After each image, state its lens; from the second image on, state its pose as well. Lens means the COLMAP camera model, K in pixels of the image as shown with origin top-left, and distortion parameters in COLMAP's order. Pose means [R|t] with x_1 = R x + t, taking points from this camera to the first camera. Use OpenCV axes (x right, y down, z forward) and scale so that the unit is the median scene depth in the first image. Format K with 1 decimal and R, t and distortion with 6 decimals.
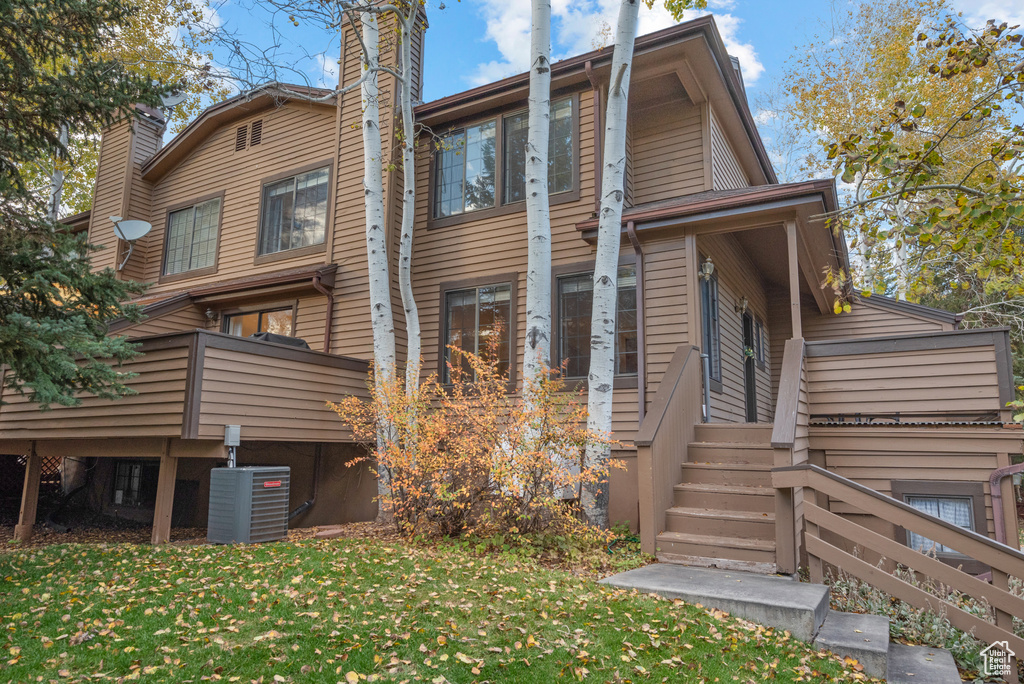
lens RADIAL K [[648.3, 0, 512.0], [0, 648.3, 342.0], [0, 0, 1]] dist [-0.000257, 0.000109]
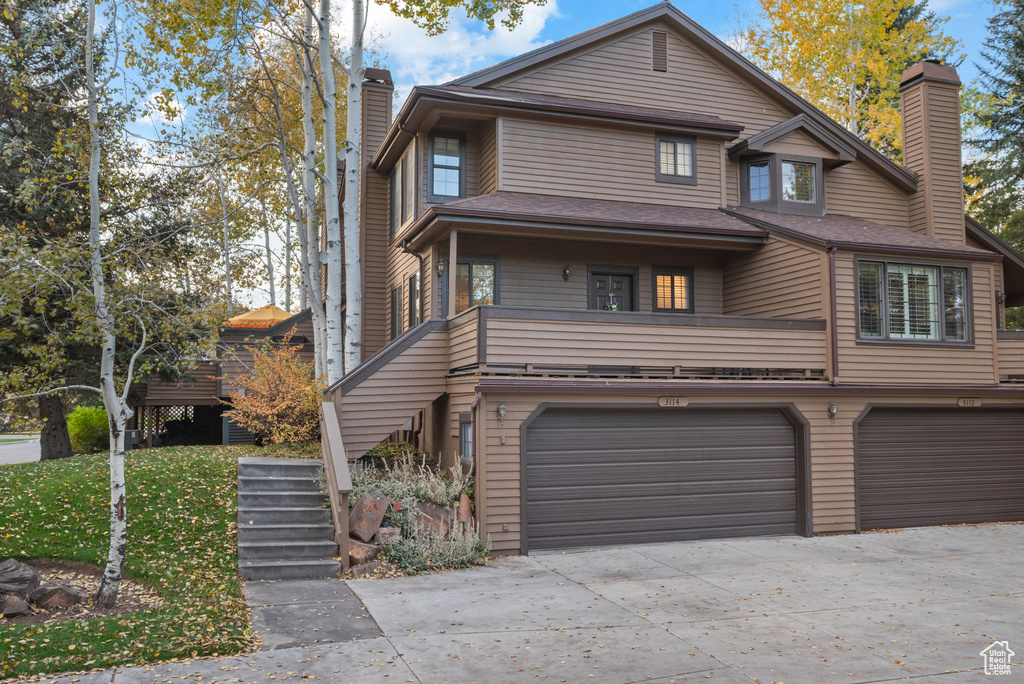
lens RADIAL K [[837.1, 0, 512.0], [0, 837.1, 342.0], [0, 0, 1]] dist [0.000726, 0.002884]
pose [[0.749337, -0.068875, -0.658597, 1.067690], [0.124202, 0.991544, 0.037620, -0.001207], [0.650437, -0.109989, 0.751555, -0.181994]]
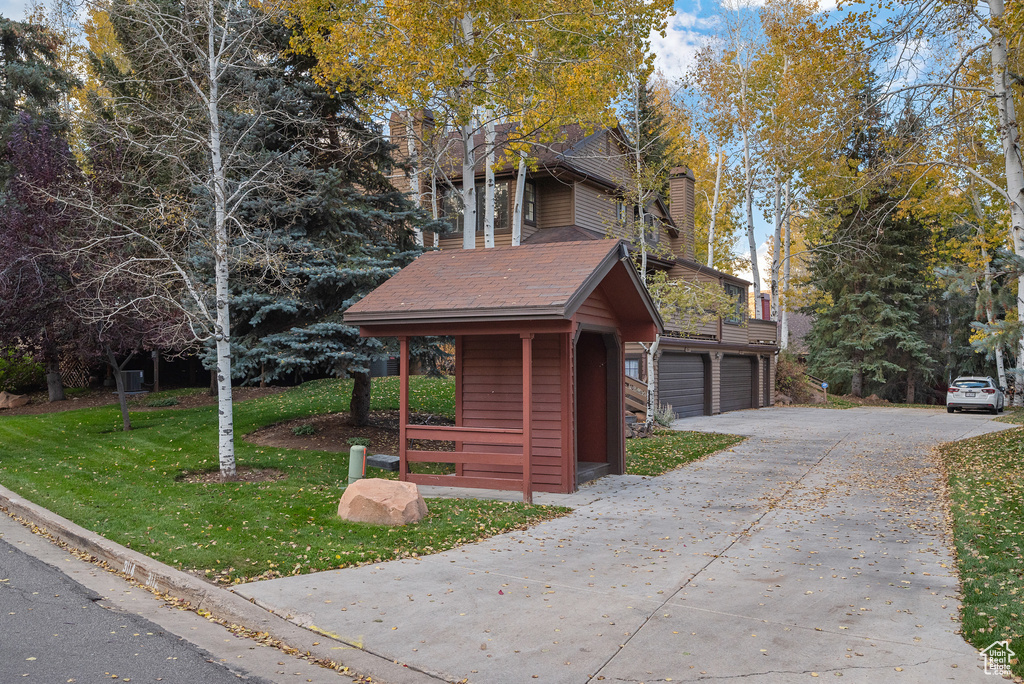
lens RADIAL K [[895.8, 0, 512.0], [0, 895.8, 342.0], [0, 0, 1]] dist [0.002758, 0.003701]
pose [[0.999883, -0.013167, -0.007752, 0.093930], [0.014134, 0.989777, 0.141921, -0.212140], [0.005804, -0.142014, 0.989848, -1.531178]]
